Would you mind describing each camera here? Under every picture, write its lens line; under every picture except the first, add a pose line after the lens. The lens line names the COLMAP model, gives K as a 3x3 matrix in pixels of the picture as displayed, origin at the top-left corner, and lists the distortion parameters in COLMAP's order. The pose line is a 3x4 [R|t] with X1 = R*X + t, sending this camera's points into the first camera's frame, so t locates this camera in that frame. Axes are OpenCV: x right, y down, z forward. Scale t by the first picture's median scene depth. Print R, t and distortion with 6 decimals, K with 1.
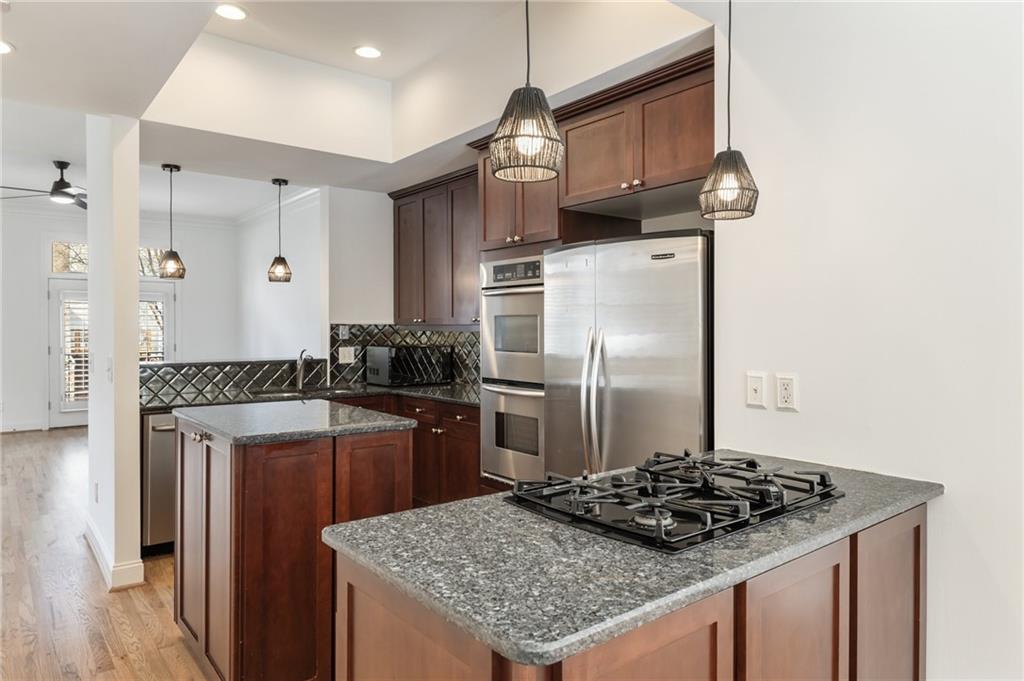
lens RADIAL K [[650.5, 0, 512.0], [0, 650.5, 340.5], [0, 0, 1]] dist [0.001289, 0.000166]
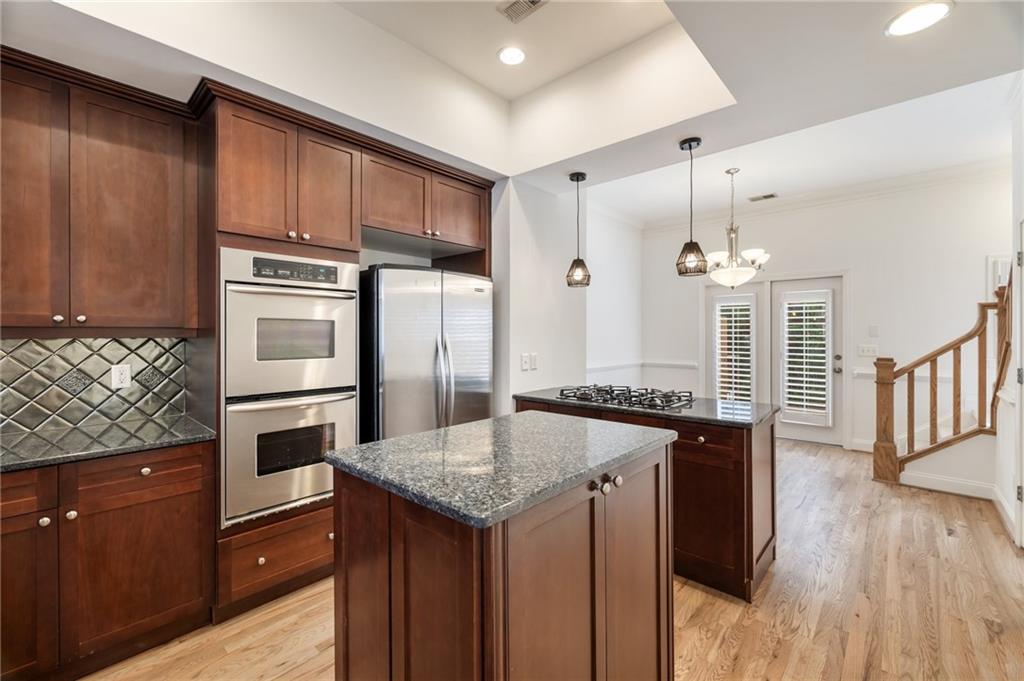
lens RADIAL K [[431.3, 0, 509.7], [0, 431.3, 333.0], [0, 0, 1]] dist [0.000340, 0.000018]
pose [[-0.164684, -0.003497, 0.986340, -0.659512], [0.013948, 0.999885, 0.005874, -0.018880], [-0.986248, 0.014725, -0.164616, 0.831219]]
